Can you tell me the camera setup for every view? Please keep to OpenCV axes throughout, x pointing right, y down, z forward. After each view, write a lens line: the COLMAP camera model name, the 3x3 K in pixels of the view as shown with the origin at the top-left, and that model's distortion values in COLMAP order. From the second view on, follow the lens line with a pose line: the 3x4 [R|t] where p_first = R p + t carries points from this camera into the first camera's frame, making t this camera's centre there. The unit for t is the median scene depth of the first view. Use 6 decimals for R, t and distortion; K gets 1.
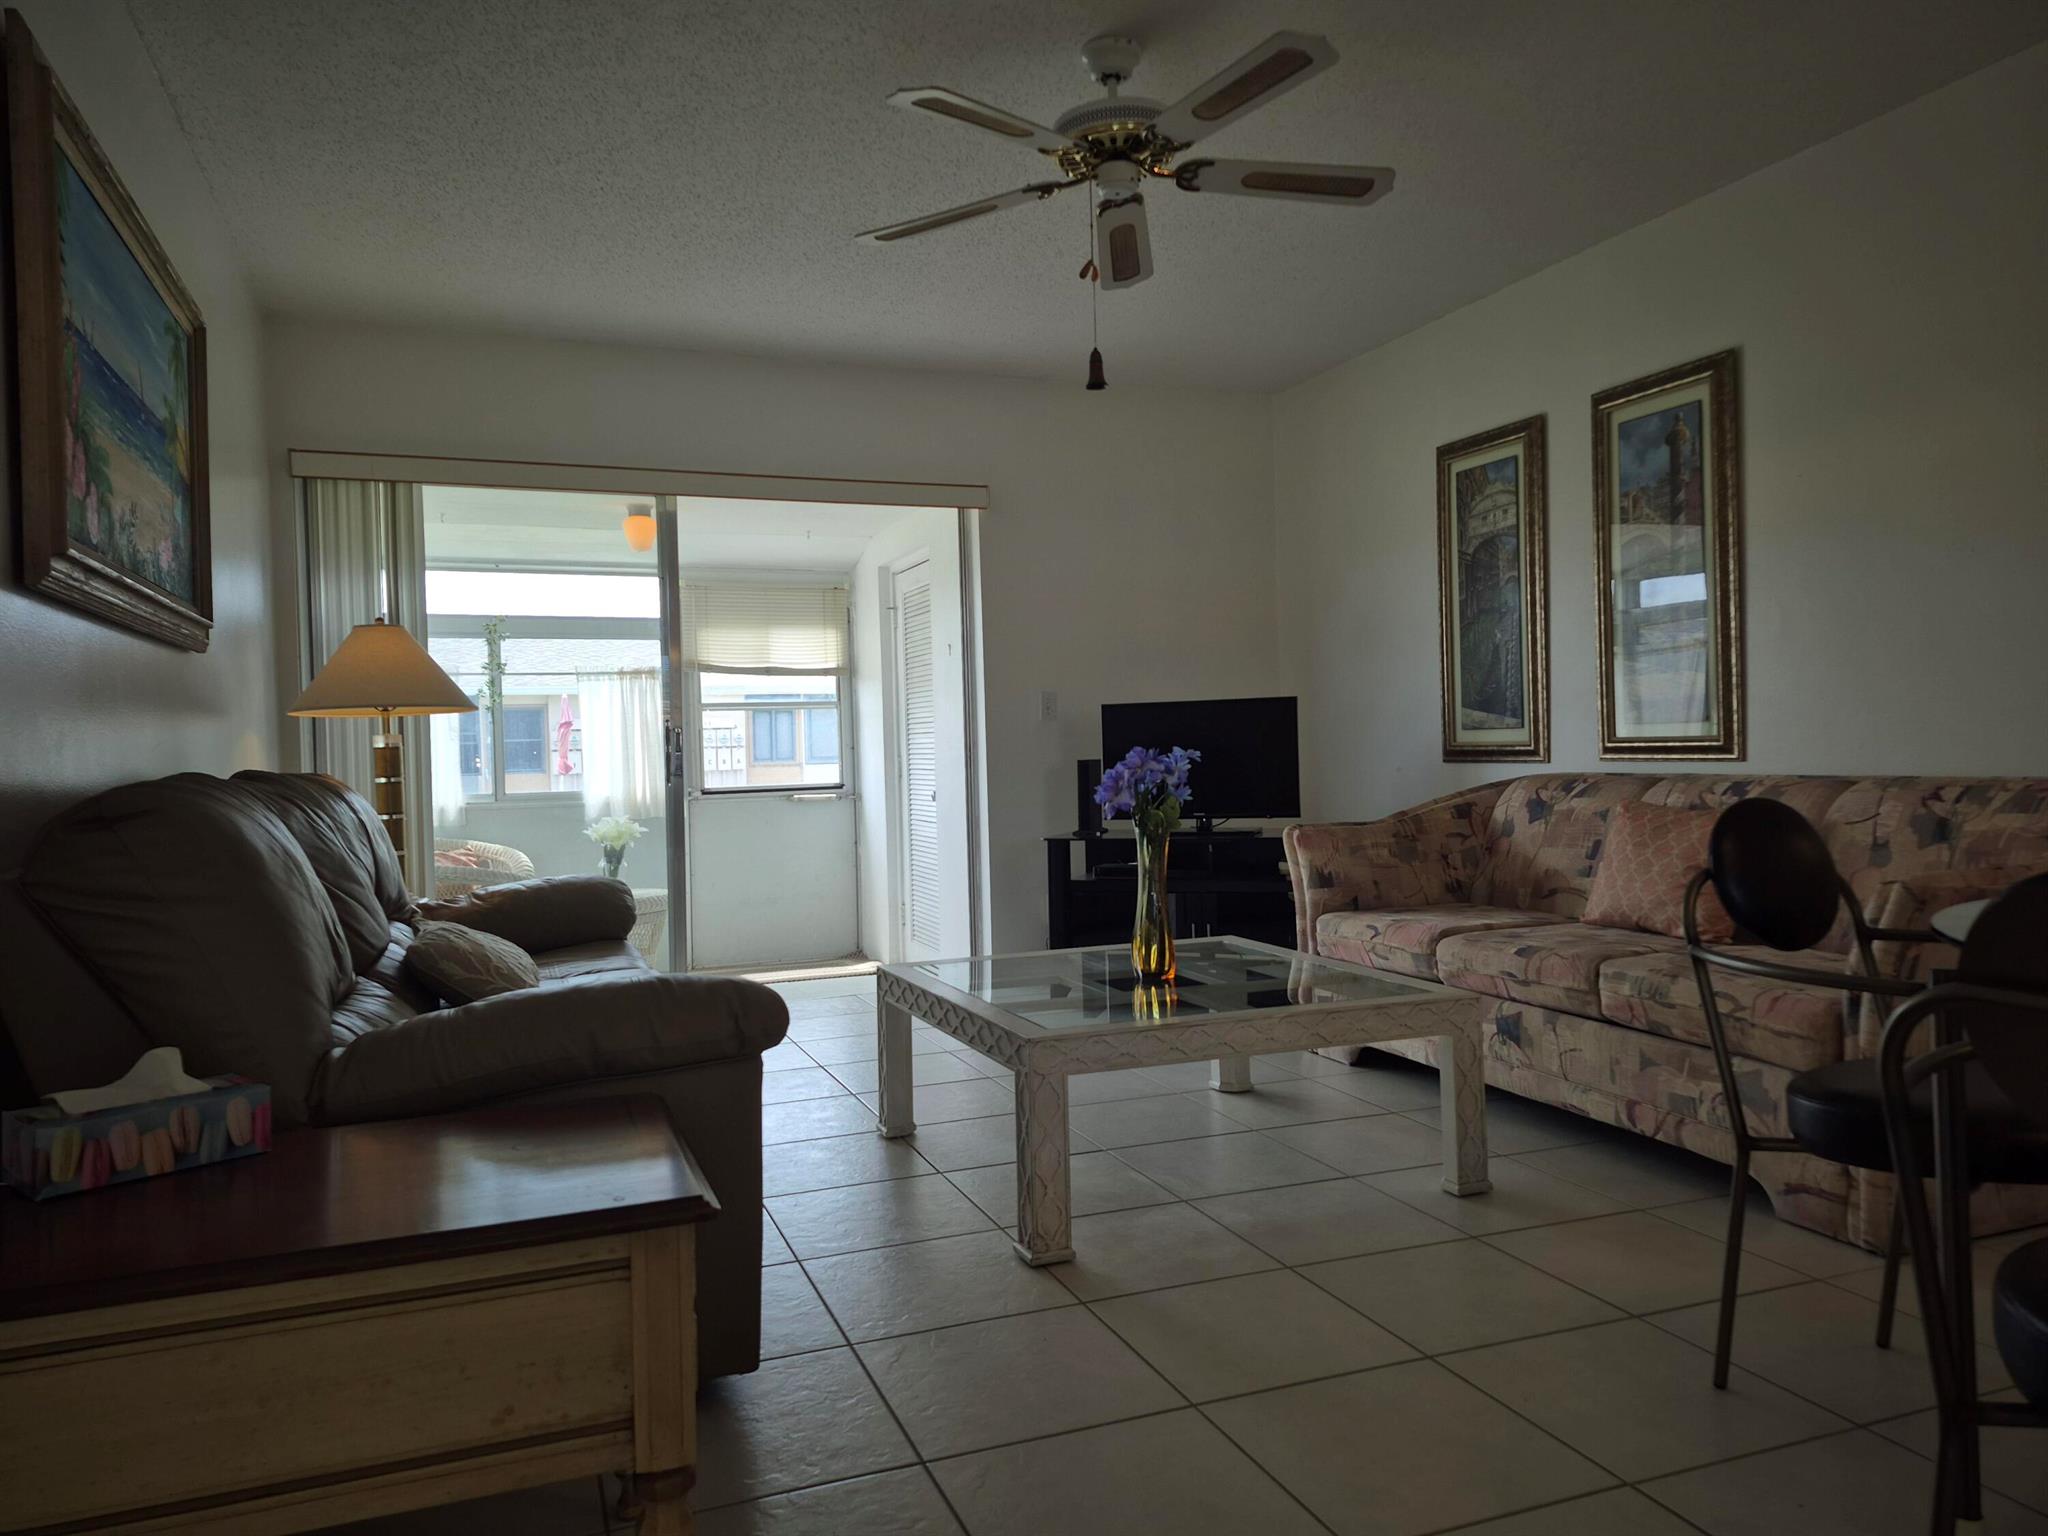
lens RADIAL K [[1424.4, 0, 1010.0], [0, 1424.4, 779.1], [0, 0, 1]] dist [0.072312, -0.000507]
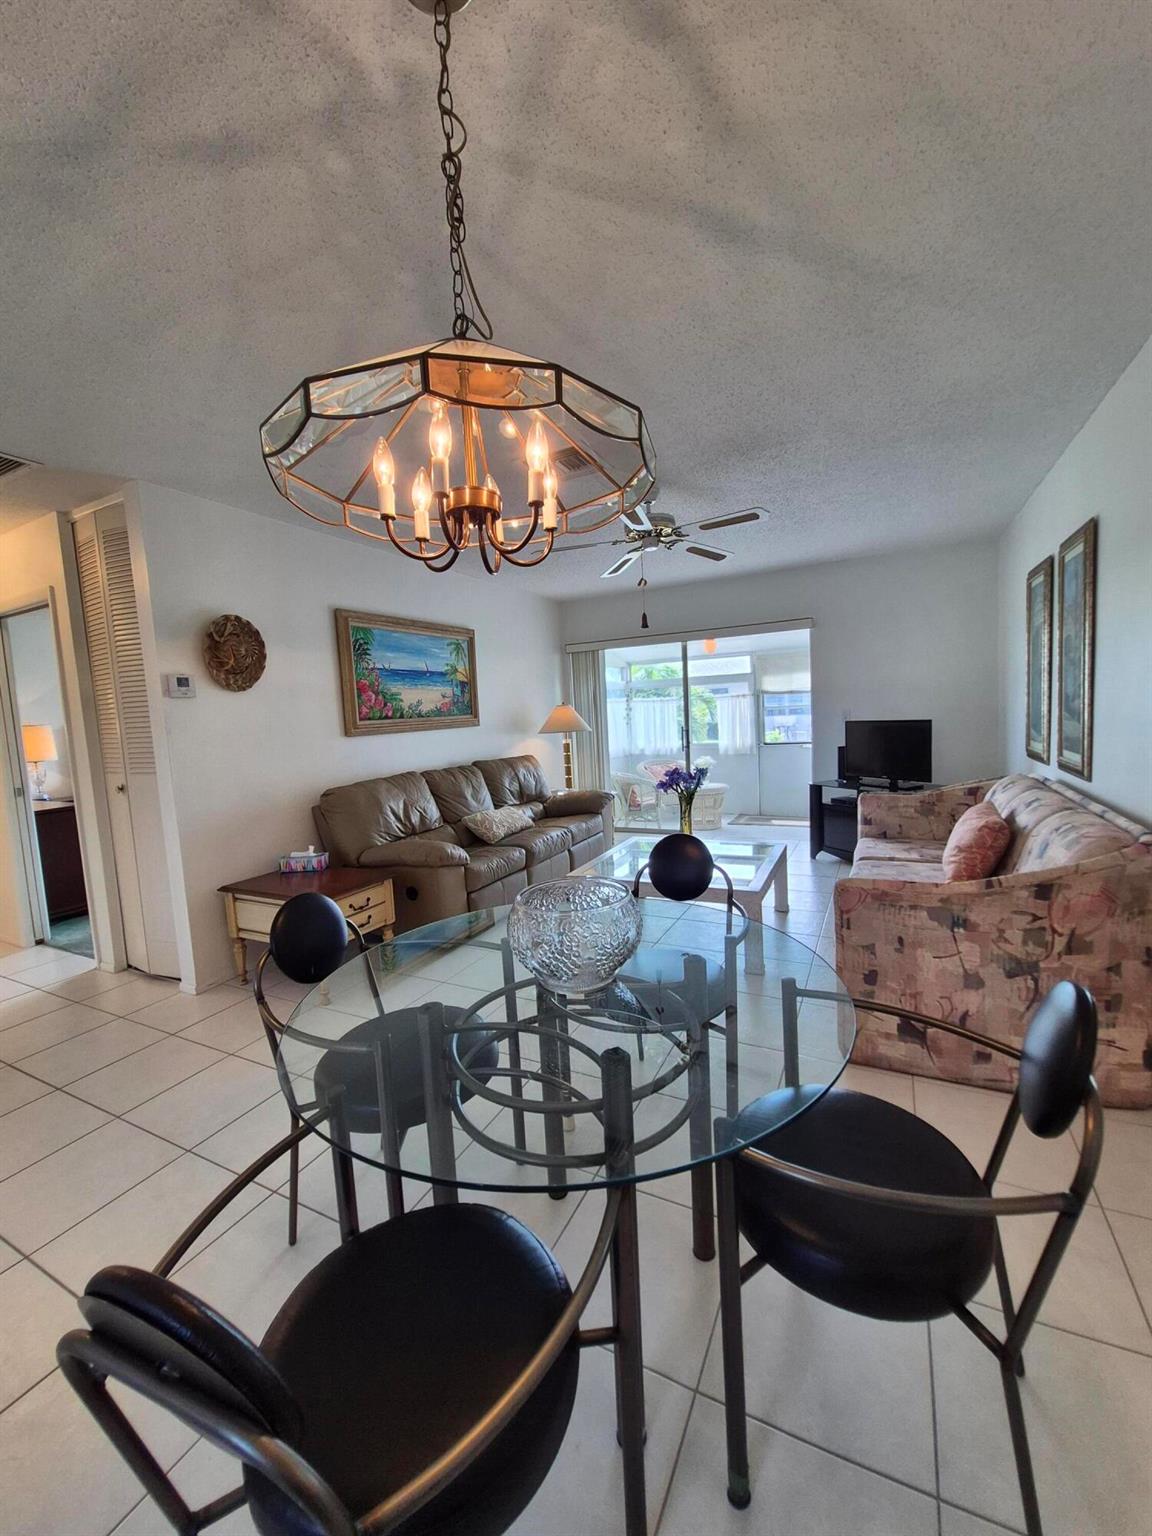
lens RADIAL K [[608.9, 0, 578.6], [0, 608.9, 770.9], [0, 0, 1]] dist [0.003544, -0.001048]
pose [[0.666896, 0.064741, -0.742333, 0.556607], [0.018255, 0.994500, 0.103134, -0.093120], [0.744928, -0.082331, 0.662046, 0.119084]]
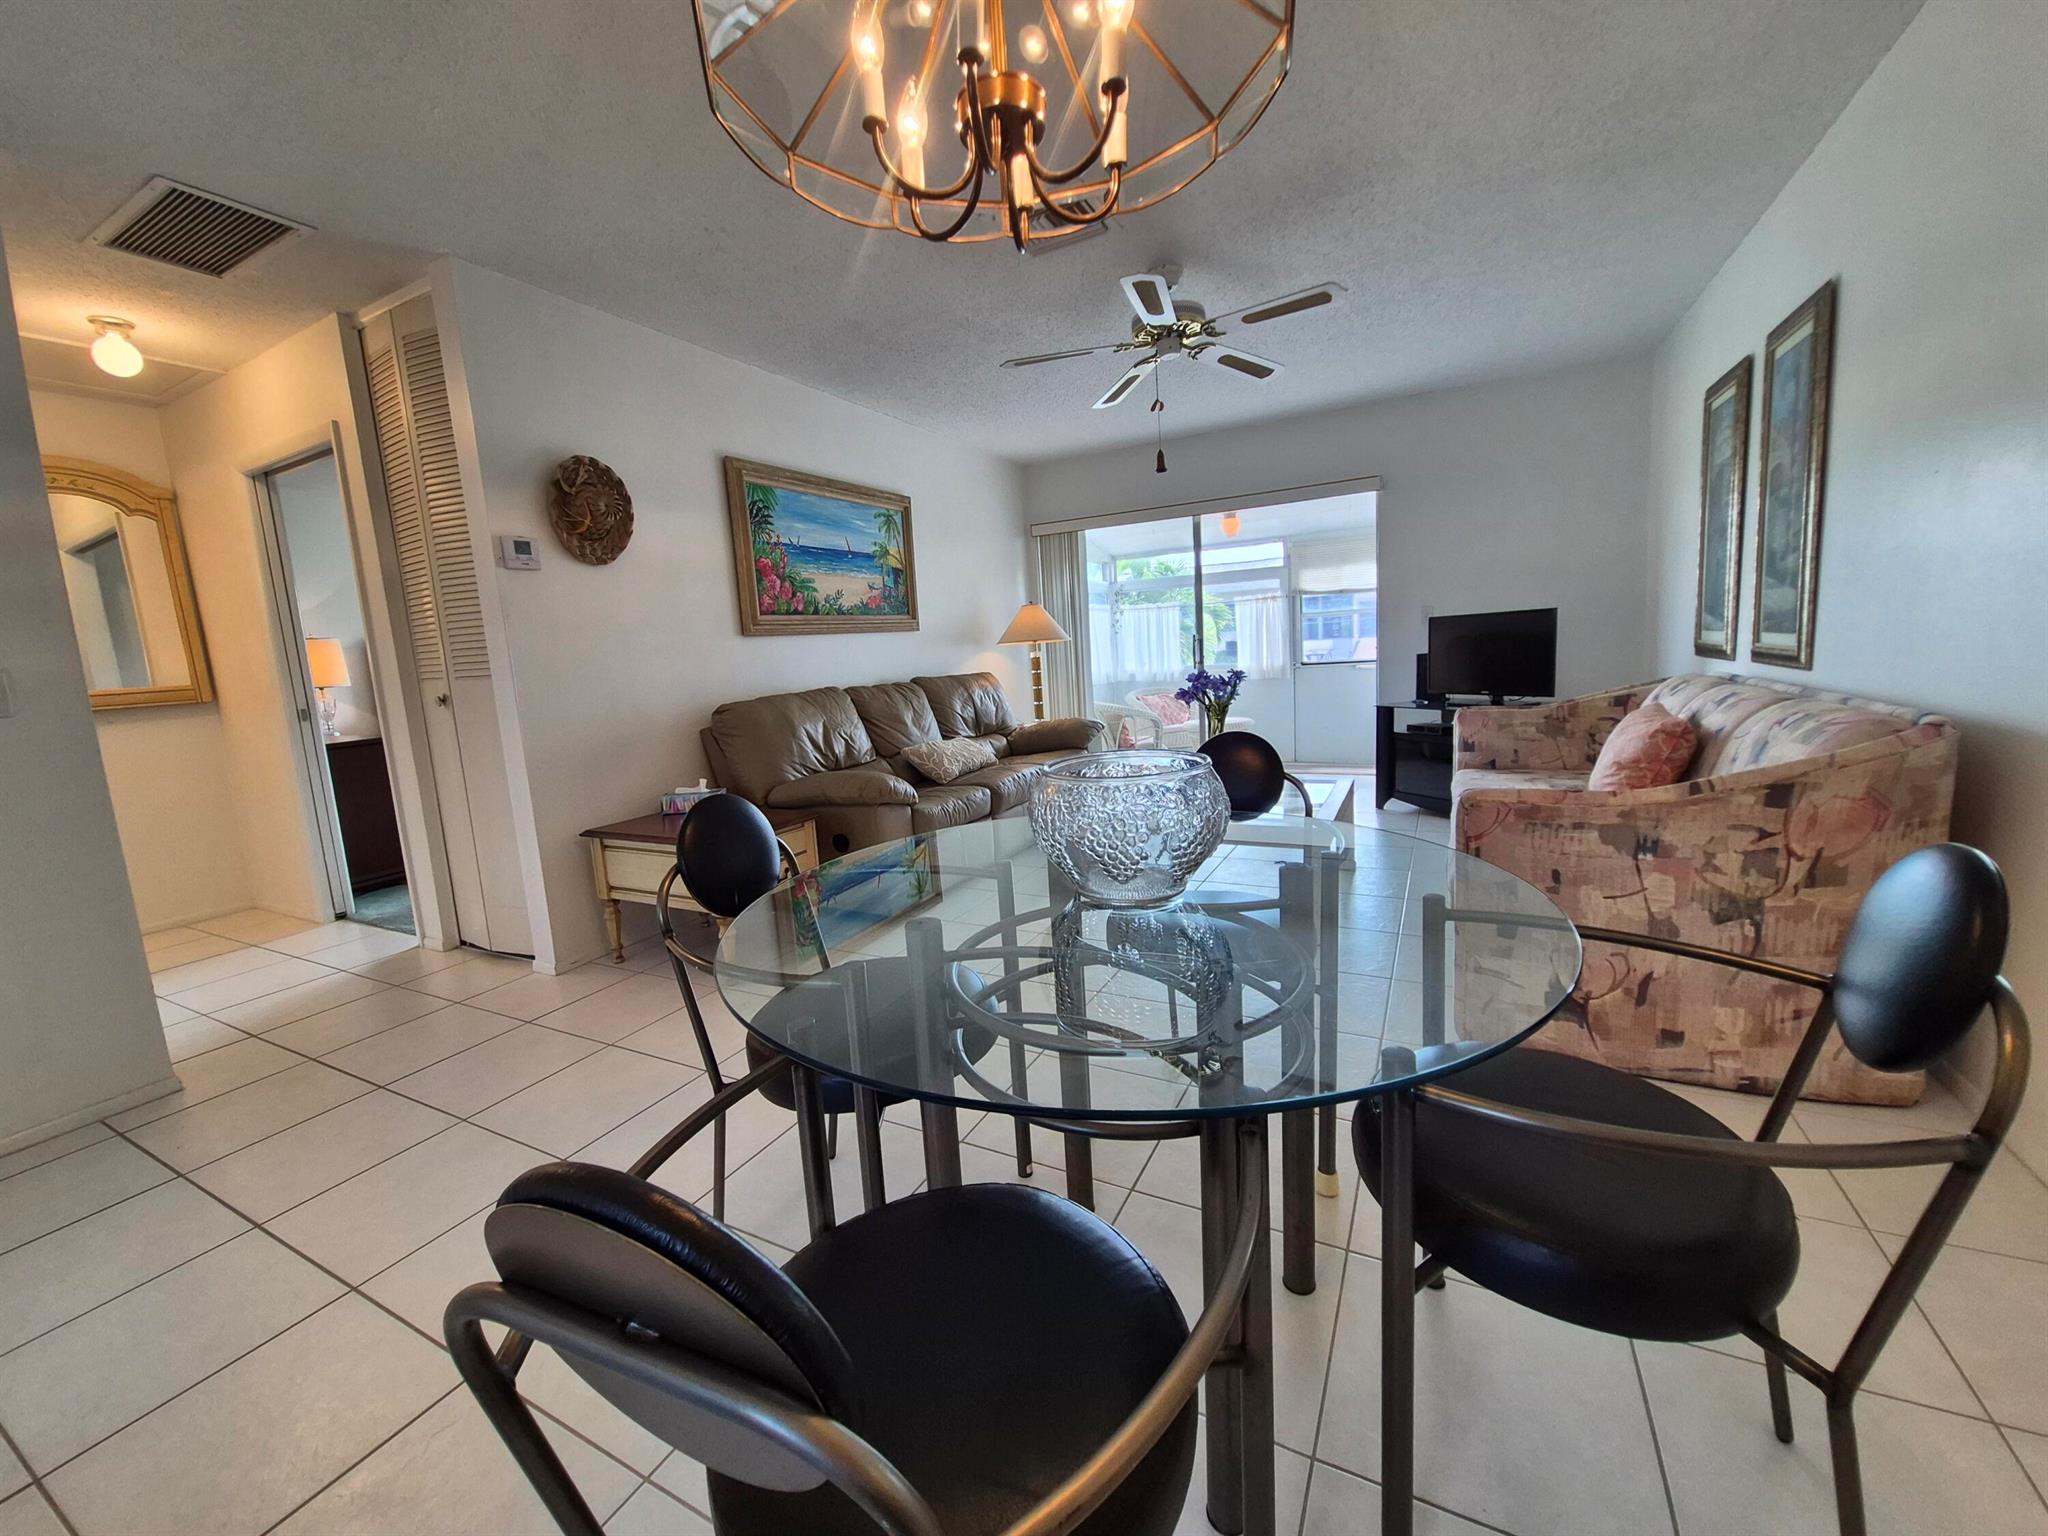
lens RADIAL K [[811.8, 0, 1014.7], [0, 811.8, 766.4], [0, 0, 1]] dist [0.003544, -0.001048]
pose [[0.653205, 0.096365, -0.751024, 0.516783], [0.026881, 0.988292, 0.150189, -0.044119], [0.756703, -0.118293, 0.642967, 0.107668]]
